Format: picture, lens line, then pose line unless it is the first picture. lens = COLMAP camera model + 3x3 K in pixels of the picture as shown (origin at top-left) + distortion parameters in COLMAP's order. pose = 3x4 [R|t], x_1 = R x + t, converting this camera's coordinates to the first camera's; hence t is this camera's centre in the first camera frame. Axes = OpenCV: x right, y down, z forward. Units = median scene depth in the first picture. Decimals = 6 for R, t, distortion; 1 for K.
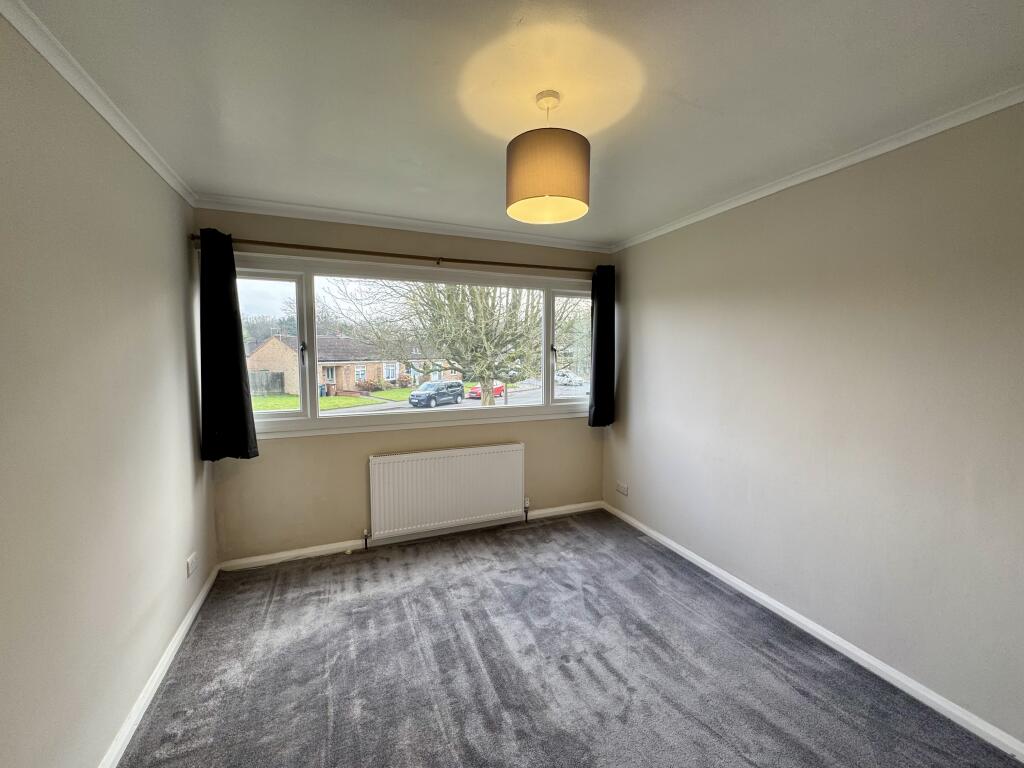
lens RADIAL K [[407.5, 0, 512.0], [0, 407.5, 384.0], [0, 0, 1]] dist [-0.000180, -0.000037]
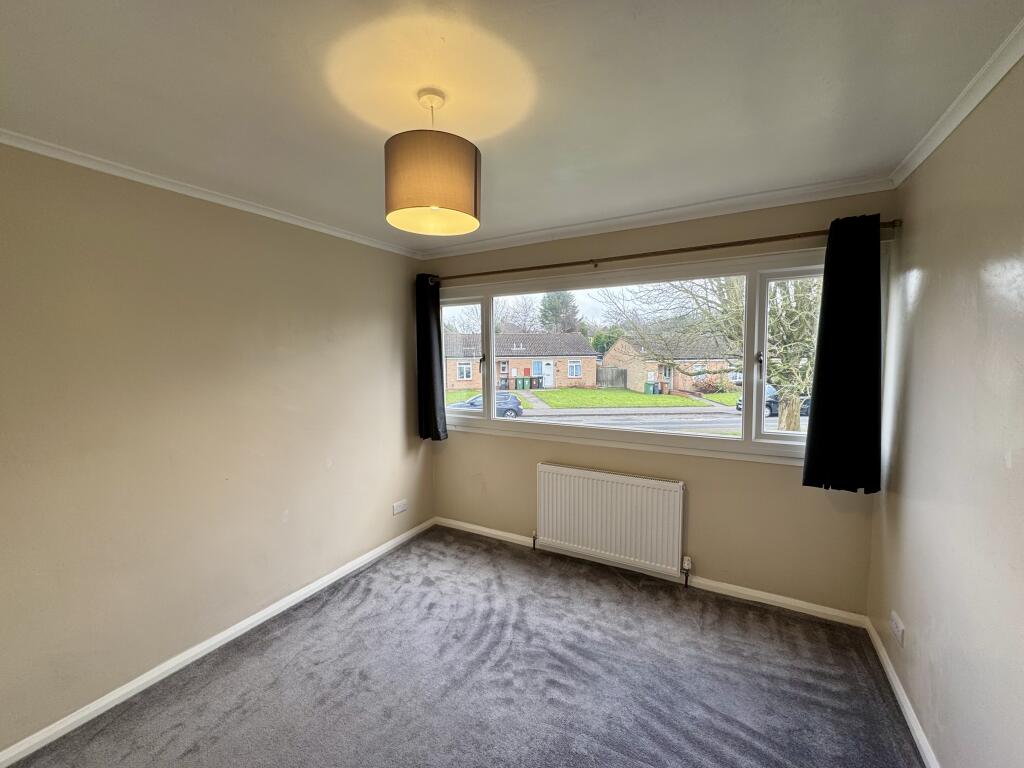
lens RADIAL K [[407.5, 0, 512.0], [0, 407.5, 384.0], [0, 0, 1]] dist [-0.000180, -0.000037]
pose [[0.628538, 0.057453, -0.775654, 0.400564], [-0.048359, 0.998225, 0.034752, -0.051171], [0.776274, 0.015667, 0.630201, 0.267139]]
